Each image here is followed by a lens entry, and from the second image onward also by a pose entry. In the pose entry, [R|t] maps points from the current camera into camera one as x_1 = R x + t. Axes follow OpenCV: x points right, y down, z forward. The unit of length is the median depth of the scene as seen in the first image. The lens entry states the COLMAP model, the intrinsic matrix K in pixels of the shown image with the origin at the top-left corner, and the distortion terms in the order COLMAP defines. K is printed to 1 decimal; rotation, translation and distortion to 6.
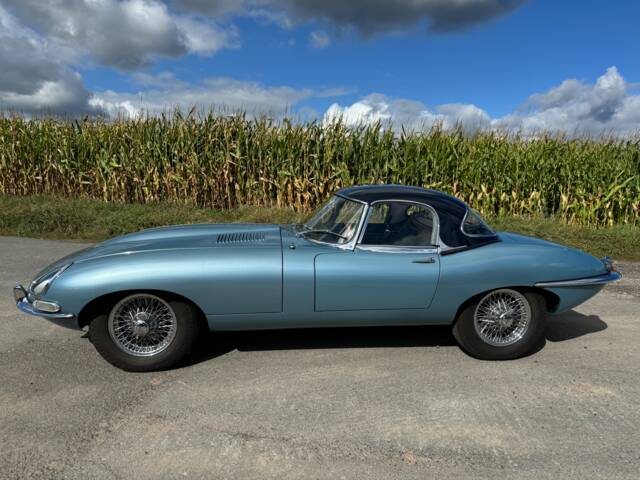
lens RADIAL K [[445.2, 0, 318.8], [0, 445.2, 239.2], [0, 0, 1]] dist [0.044387, -0.065487]
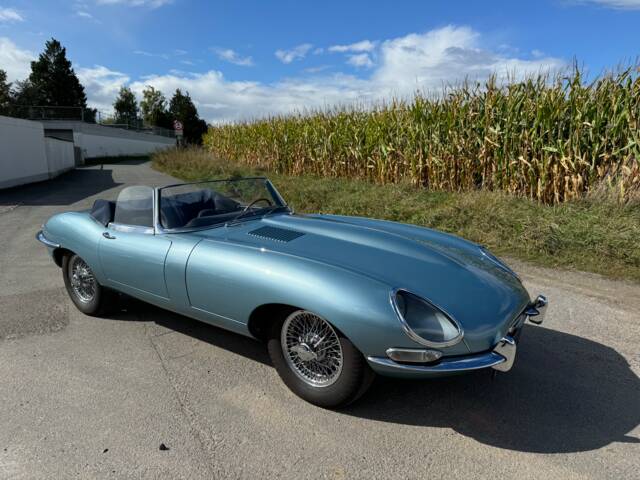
lens RADIAL K [[448.5, 0, 316.5], [0, 448.5, 241.2], [0, 0, 1]] dist [0.049821, -0.060643]
pose [[0.657557, 0.110585, -0.745244, 0.262777], [-0.076086, 0.993859, 0.080342, -0.025424], [0.749553, 0.003874, 0.661933, 0.195687]]
